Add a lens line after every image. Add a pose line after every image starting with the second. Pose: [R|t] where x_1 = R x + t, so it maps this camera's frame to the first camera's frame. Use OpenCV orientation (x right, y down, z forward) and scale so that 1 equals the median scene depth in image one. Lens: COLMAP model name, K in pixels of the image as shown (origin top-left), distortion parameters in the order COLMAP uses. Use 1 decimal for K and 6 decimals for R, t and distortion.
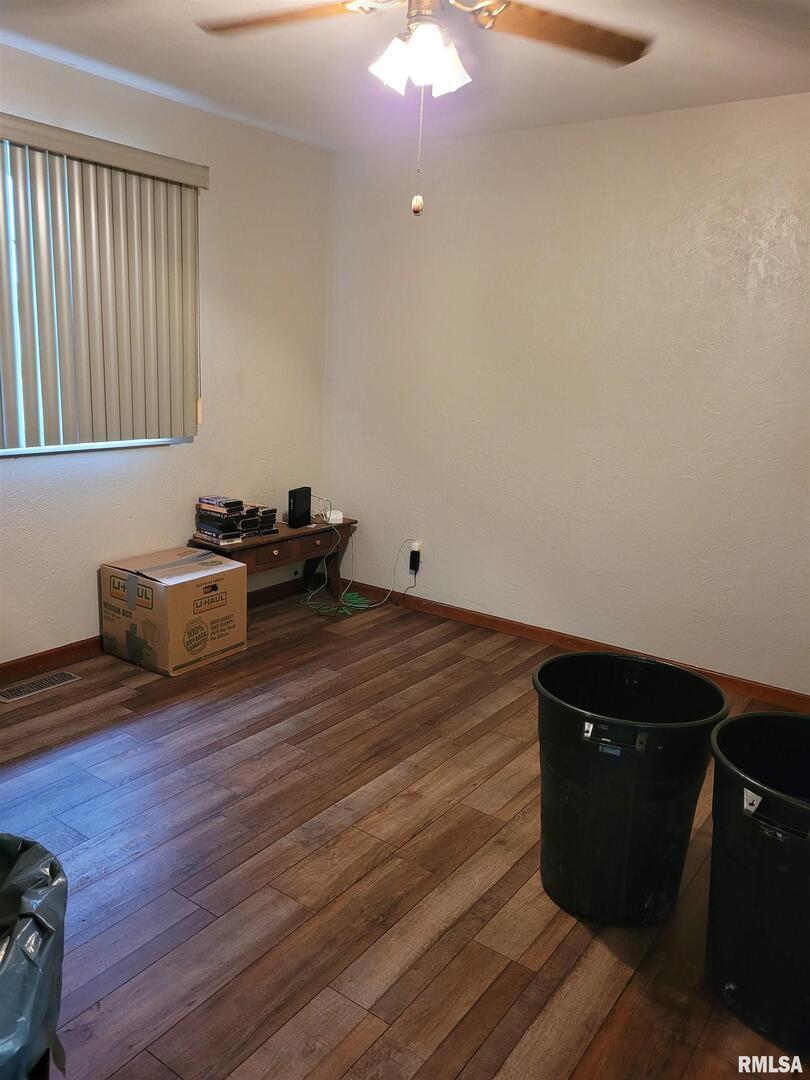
lens RADIAL K [[813.7, 0, 404.4], [0, 813.7, 540.8], [0, 0, 1]] dist [0.038757, -0.026320]
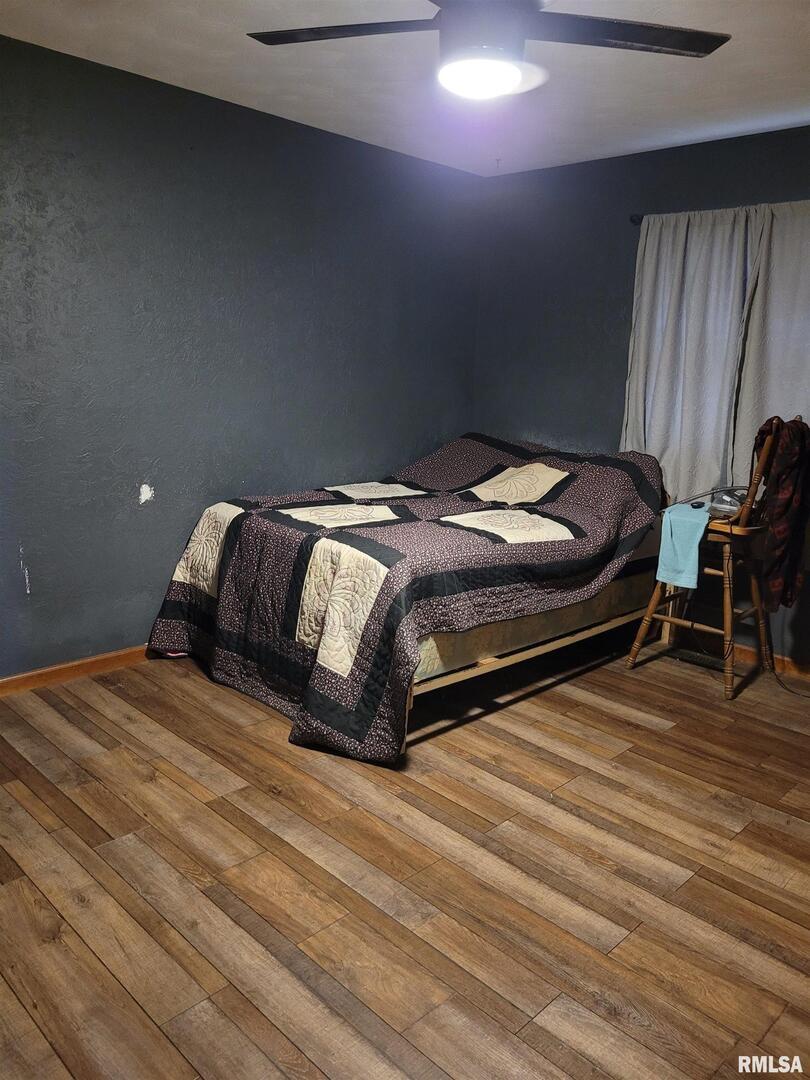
lens RADIAL K [[813.7, 0, 404.2], [0, 813.7, 538.8], [0, 0, 1]] dist [0.038757, -0.026320]
pose [[-0.135626, 0.135621, -0.981434, 0.778439], [-0.310811, 0.934757, 0.172122, -0.180405], [0.940746, 0.328384, -0.084625, 1.144206]]
